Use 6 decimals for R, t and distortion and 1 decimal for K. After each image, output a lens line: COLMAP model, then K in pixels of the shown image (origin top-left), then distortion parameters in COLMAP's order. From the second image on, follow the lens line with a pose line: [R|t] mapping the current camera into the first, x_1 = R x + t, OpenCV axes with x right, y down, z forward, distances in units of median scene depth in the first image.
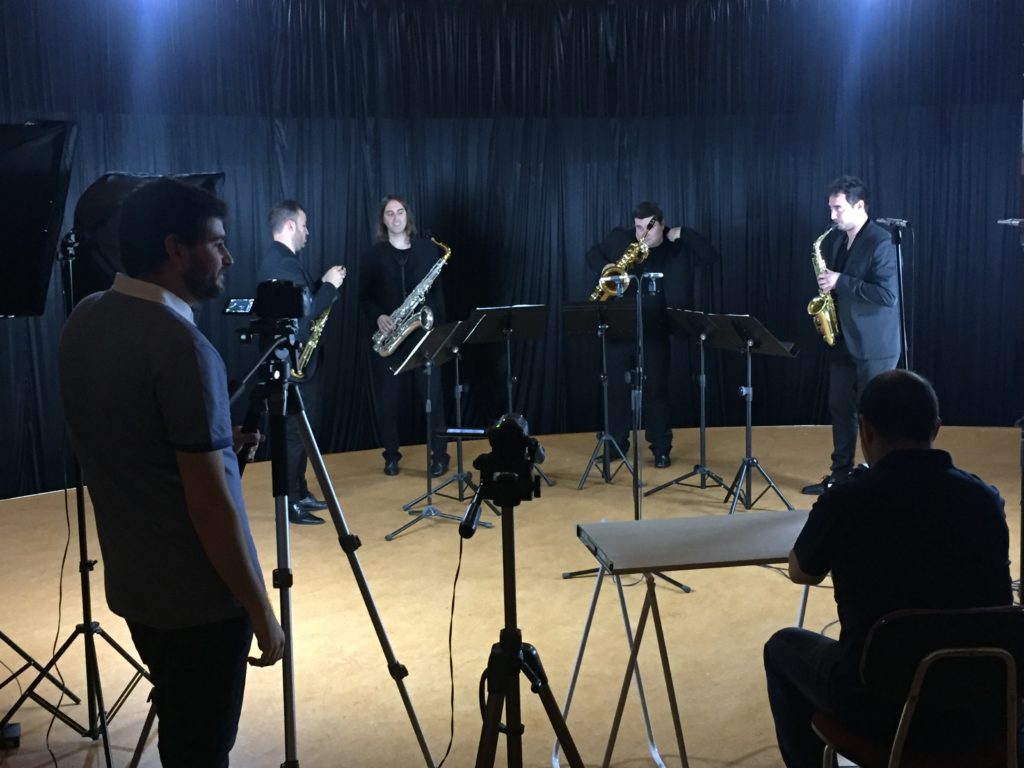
lens RADIAL K [[1219.5, 0, 512.0], [0, 1219.5, 384.0], [0, 0, 1]] dist [0.187657, 0.012286]
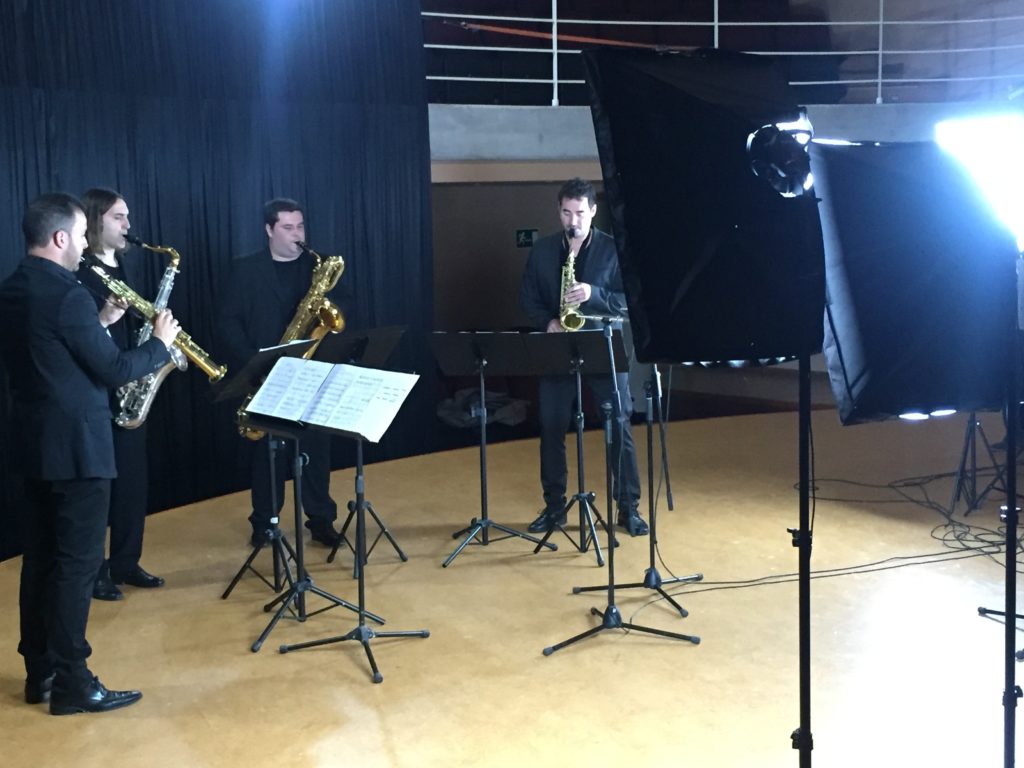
lens RADIAL K [[1422.5, 0, 512.0], [0, 1422.5, 384.0], [0, 0, 1]] dist [-0.000497, 0.011232]
pose [[0.608857, -0.089214, 0.788248, -0.606263], [0.116920, 0.992896, 0.022066, -0.044349], [-0.784617, 0.078727, 0.614962, 0.394525]]
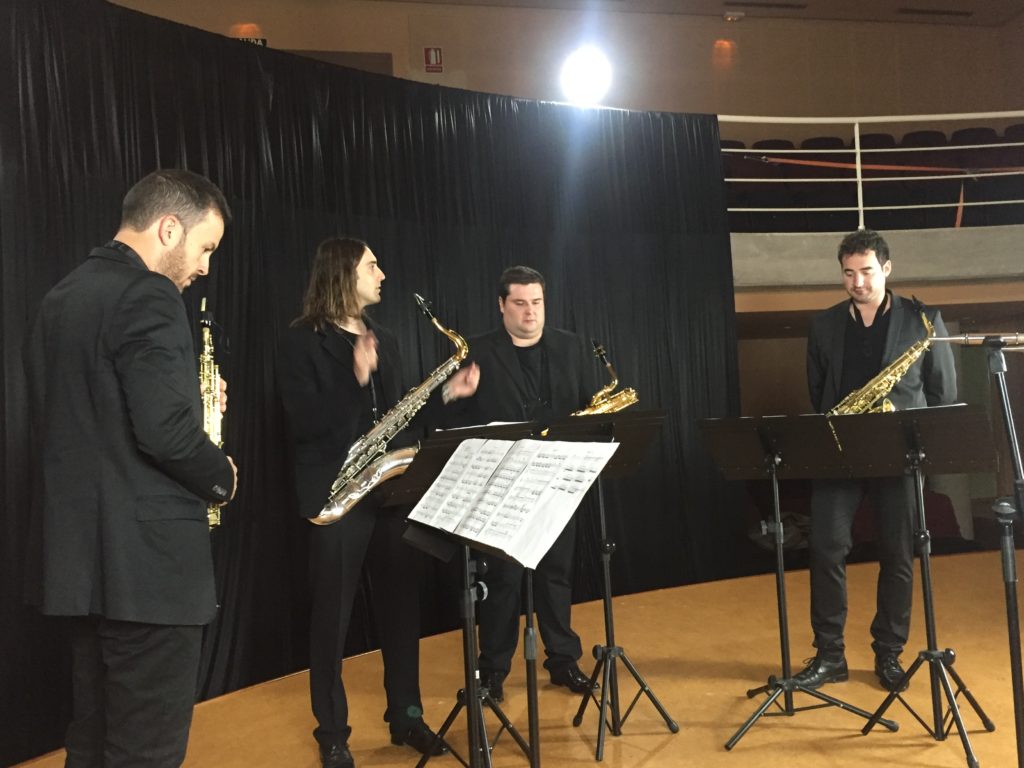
lens RADIAL K [[933.3, 0, 512.0], [0, 933.3, 384.0], [0, 0, 1]] dist [0.106275, -0.197733]
pose [[0.830471, -0.003545, 0.557051, -0.224796], [0.110687, 0.981091, -0.158773, -0.016412], [-0.545955, 0.193515, 0.815160, 0.685231]]
